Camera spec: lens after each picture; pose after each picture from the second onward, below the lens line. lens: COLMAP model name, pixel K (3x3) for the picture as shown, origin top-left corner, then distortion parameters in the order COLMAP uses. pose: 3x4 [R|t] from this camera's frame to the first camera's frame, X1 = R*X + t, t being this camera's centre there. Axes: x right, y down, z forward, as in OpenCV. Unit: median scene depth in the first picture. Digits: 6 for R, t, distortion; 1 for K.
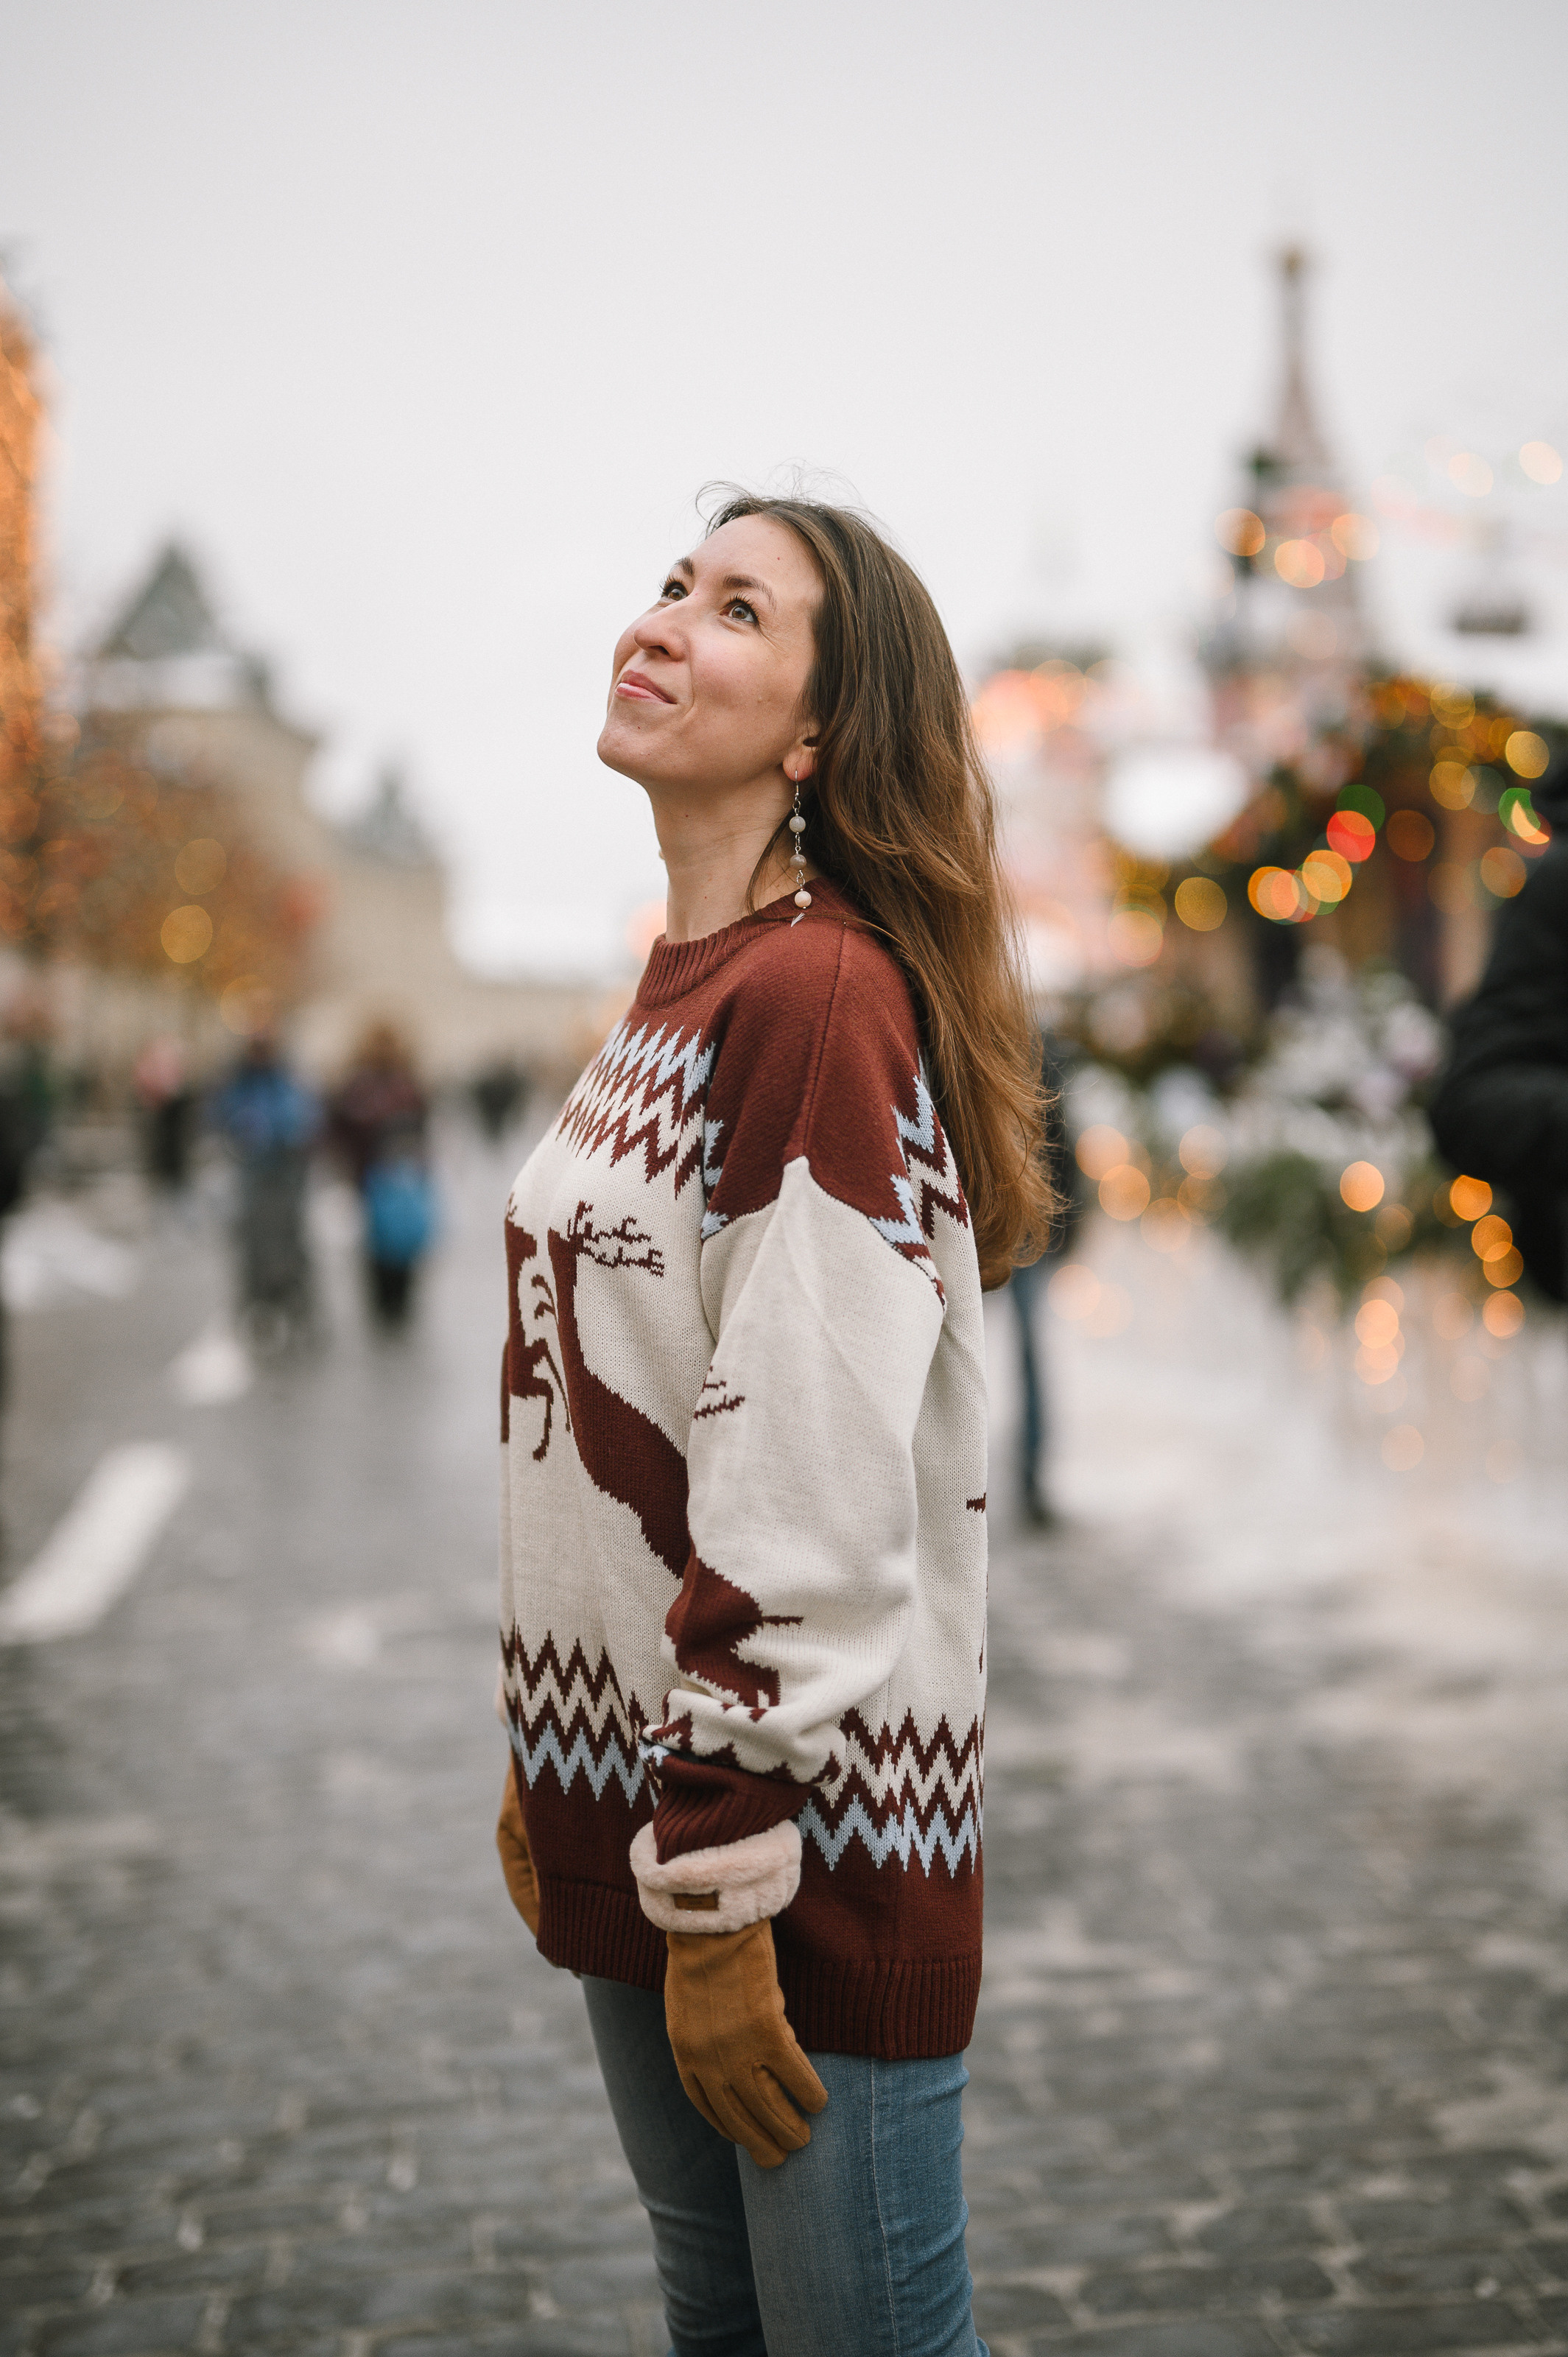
lens RADIAL K [[3358.1, 0, 786.4], [0, 3358.1, 1175.6], [0, 0, 1]] dist [-0.010288, 0.090872]
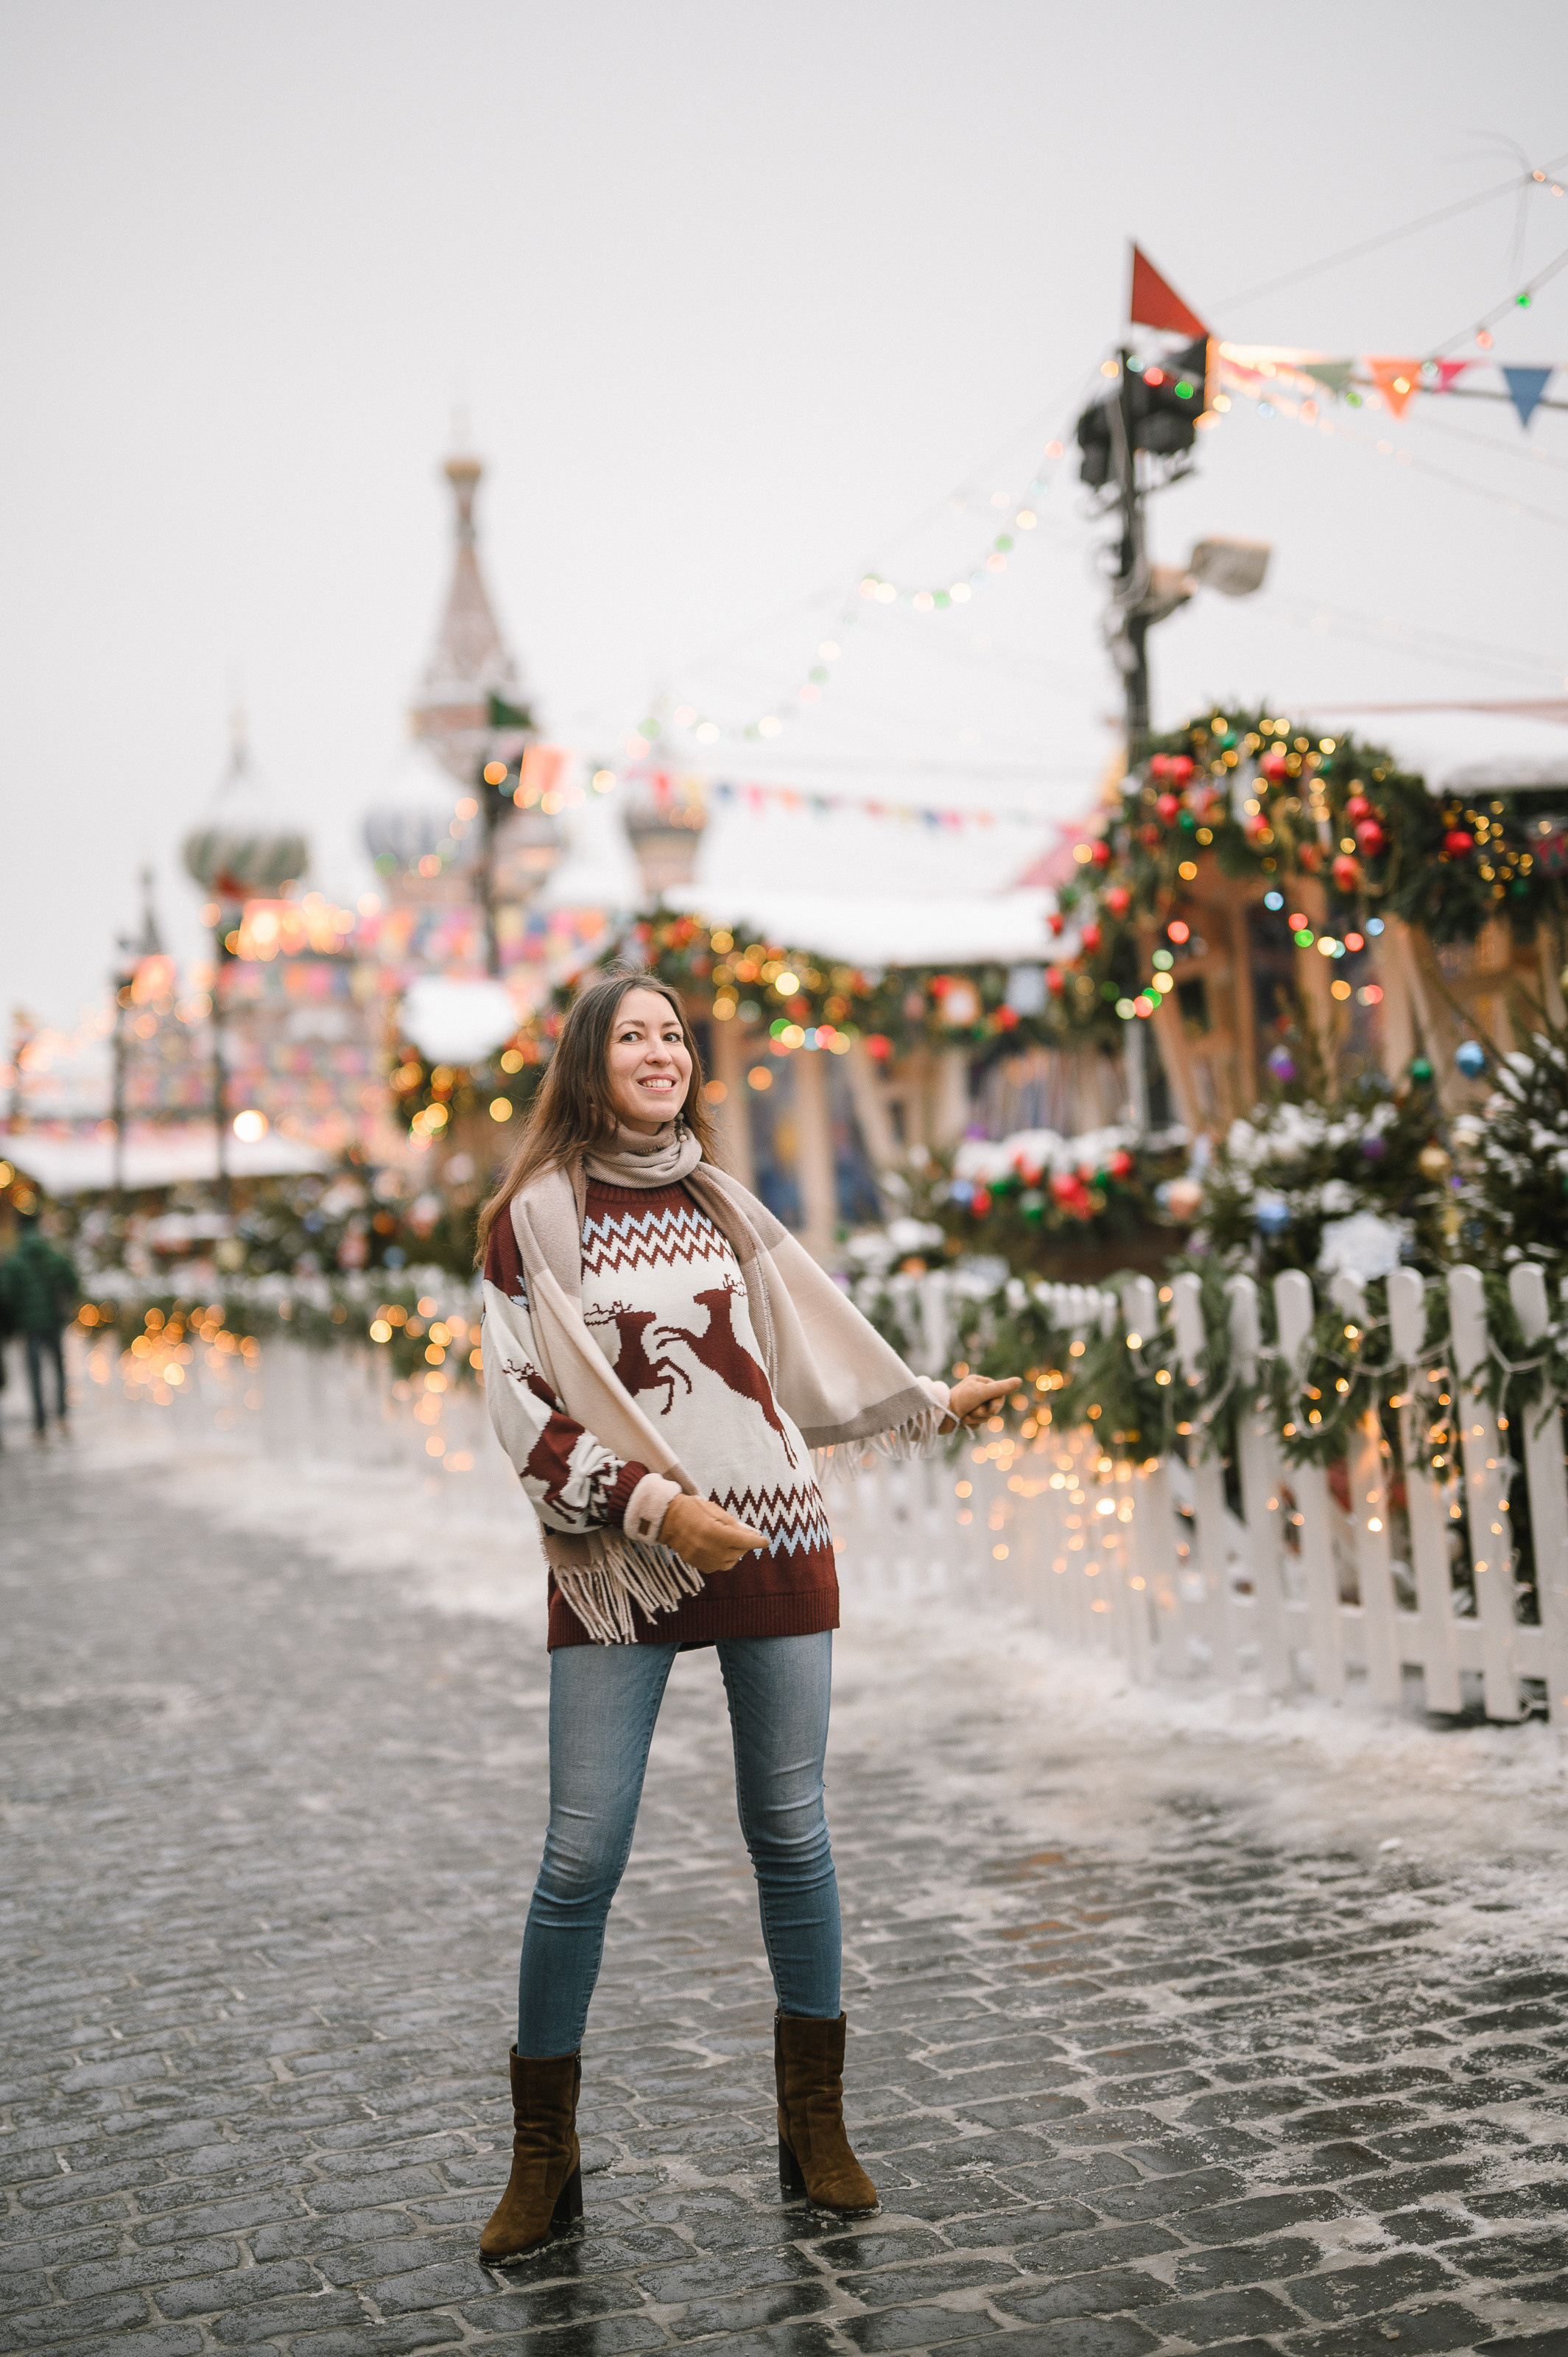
lens RADIAL K [[3358.1, 0, 786.4], [0, 3358.1, 1175.6], [0, 0, 1]] dist [-0.010288, 0.090872]
pose [[0.970479, -0.014505, 0.240747, -0.216174], [0.027752, 0.998276, -0.051727, 0.017837], [-0.239582, 0.056882, 0.969208, -0.496388]]
